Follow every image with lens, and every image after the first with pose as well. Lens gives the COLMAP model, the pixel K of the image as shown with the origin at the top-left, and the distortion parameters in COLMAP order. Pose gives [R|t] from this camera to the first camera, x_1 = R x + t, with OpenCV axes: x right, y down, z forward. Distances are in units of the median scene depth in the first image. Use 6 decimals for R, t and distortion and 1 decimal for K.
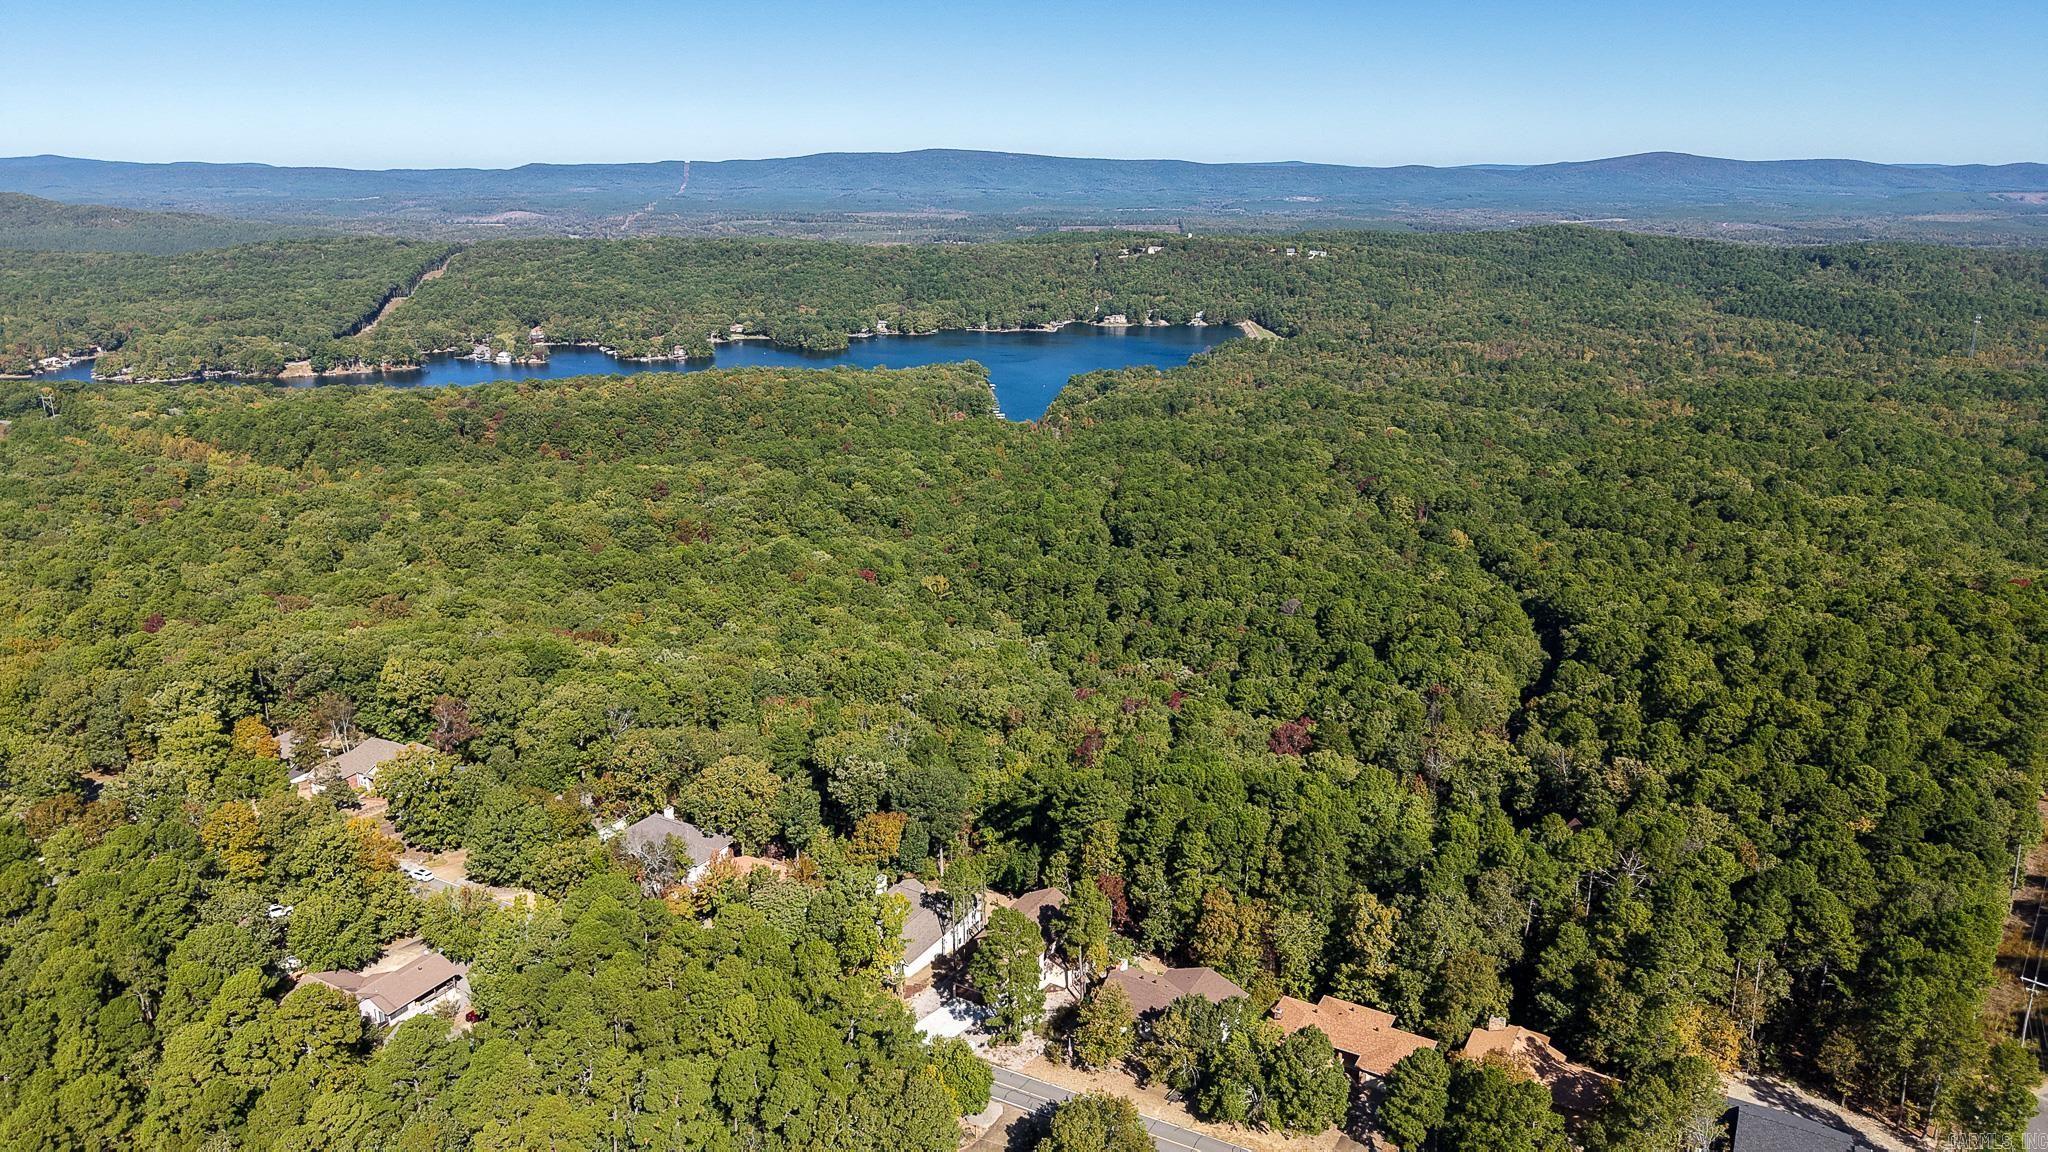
lens RADIAL K [[1356.6, 0, 1036.7], [0, 1356.6, 525.6], [0, 0, 1]] dist [0.080539, -0.117884]
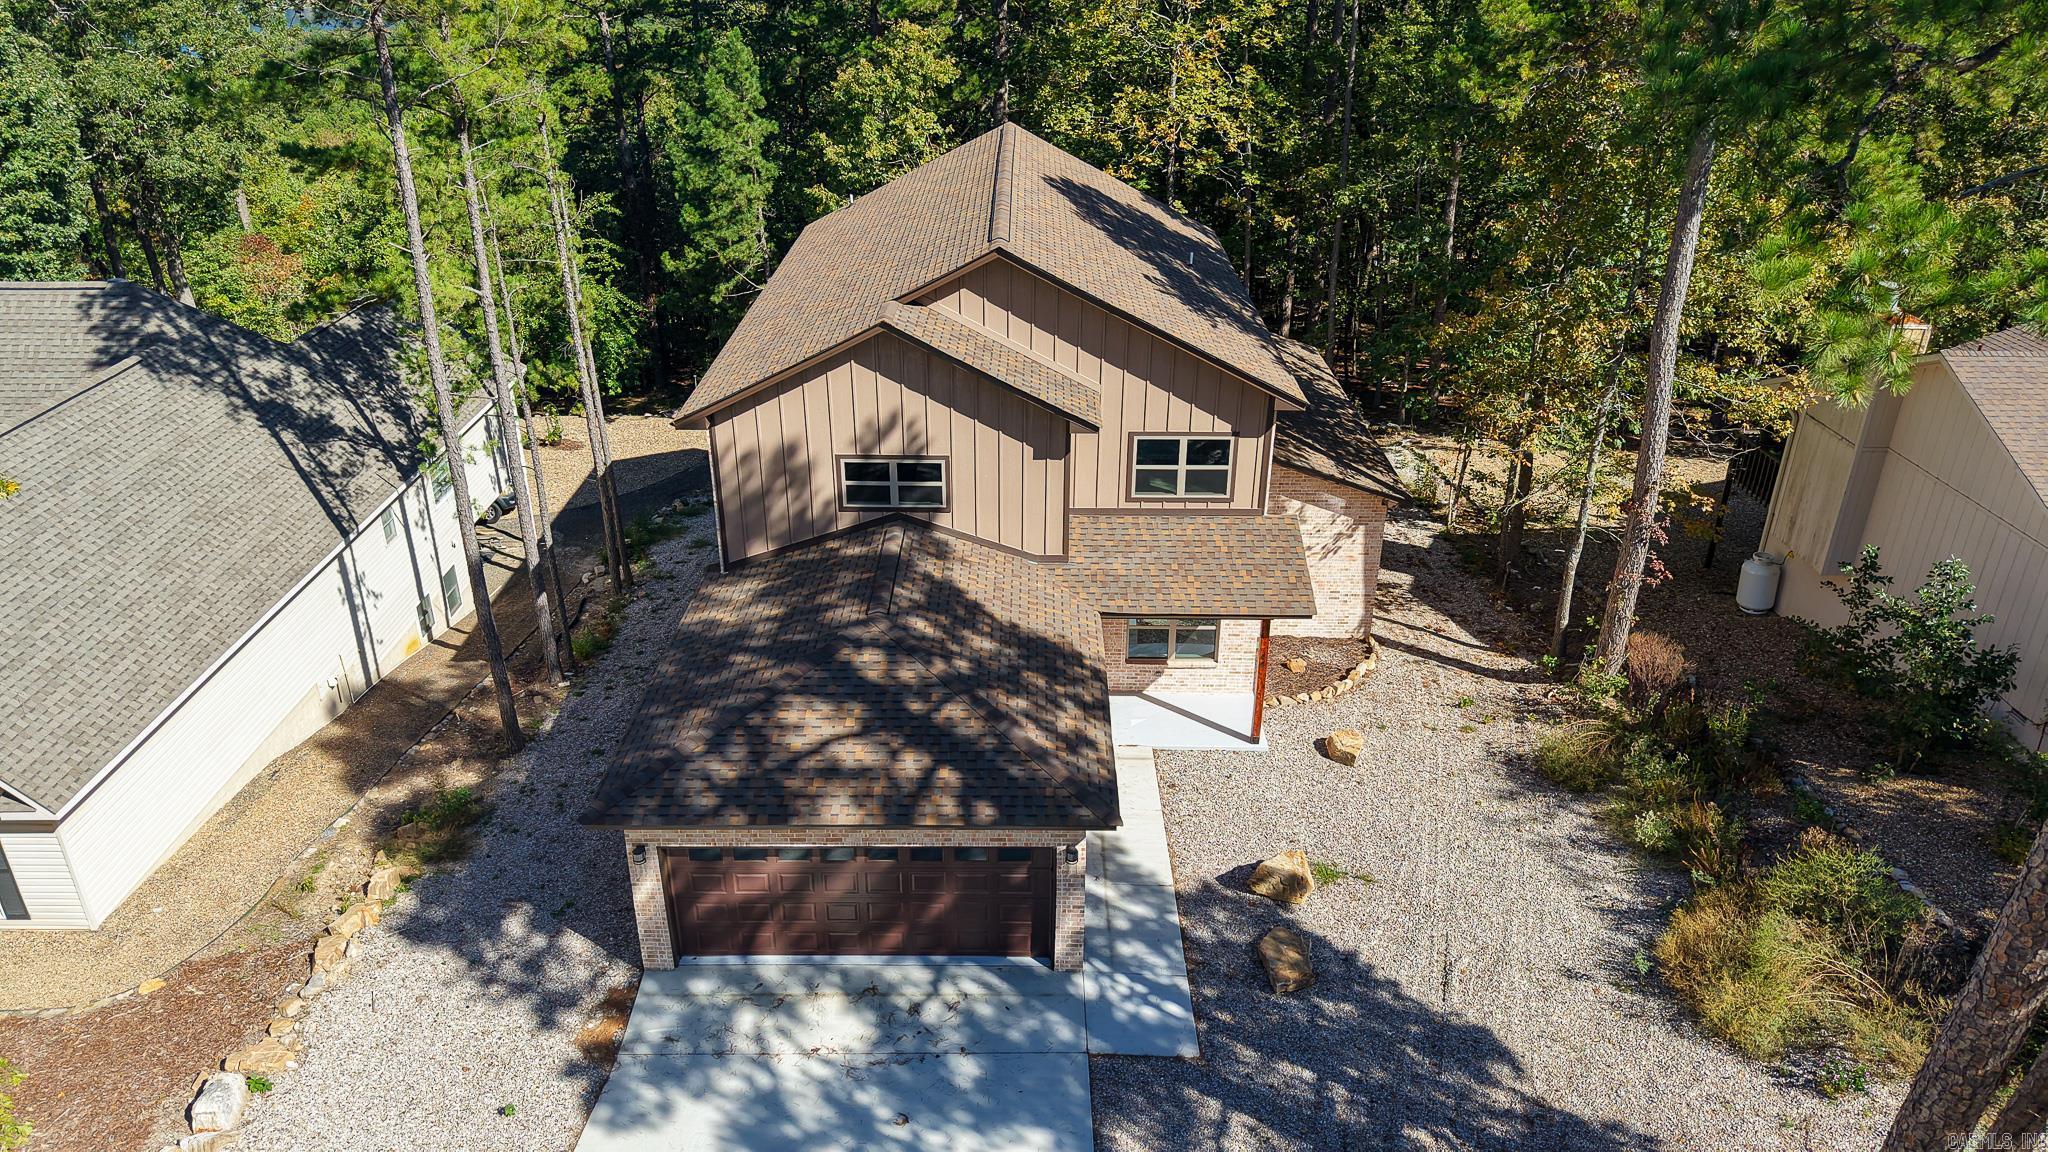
lens RADIAL K [[1399.0, 0, 1027.2], [0, 1399.0, 541.9], [0, 0, 1]] dist [0.019715, -0.033168]
pose [[0.862948, -0.200530, 0.463799, -0.065757], [0.114391, 0.971580, 0.207238, 0.246748], [-0.492175, -0.125781, 0.861361, 0.751182]]
